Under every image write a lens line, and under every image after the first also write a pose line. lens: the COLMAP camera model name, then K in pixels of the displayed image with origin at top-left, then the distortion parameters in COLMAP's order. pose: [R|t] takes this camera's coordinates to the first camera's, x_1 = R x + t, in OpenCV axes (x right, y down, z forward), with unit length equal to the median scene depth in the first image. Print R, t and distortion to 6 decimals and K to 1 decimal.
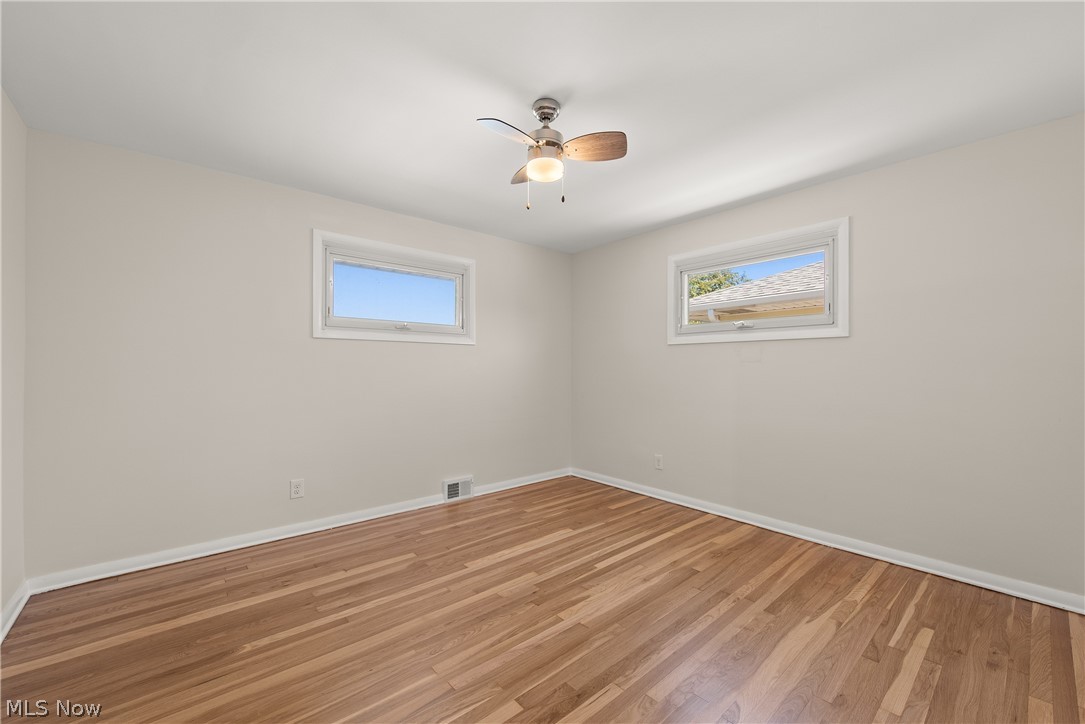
lens RADIAL K [[433.1, 0, 541.6], [0, 433.1, 366.5], [0, 0, 1]] dist [0.004271, -0.002329]
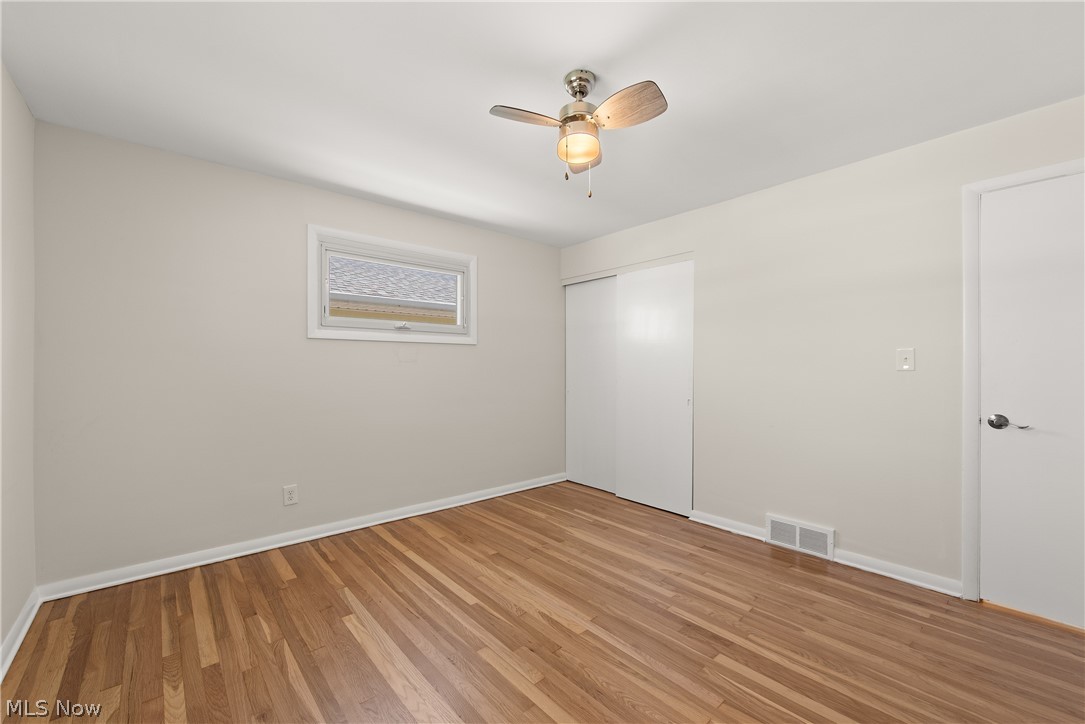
lens RADIAL K [[433.1, 0, 545.0], [0, 433.1, 362.1], [0, 0, 1]] dist [0.004271, -0.002329]
pose [[0.000750, 0.009134, 0.999958, -0.642861], [-0.000613, 0.999958, -0.009134, -0.000037], [-1.000000, -0.000606, 0.000756, 0.767430]]
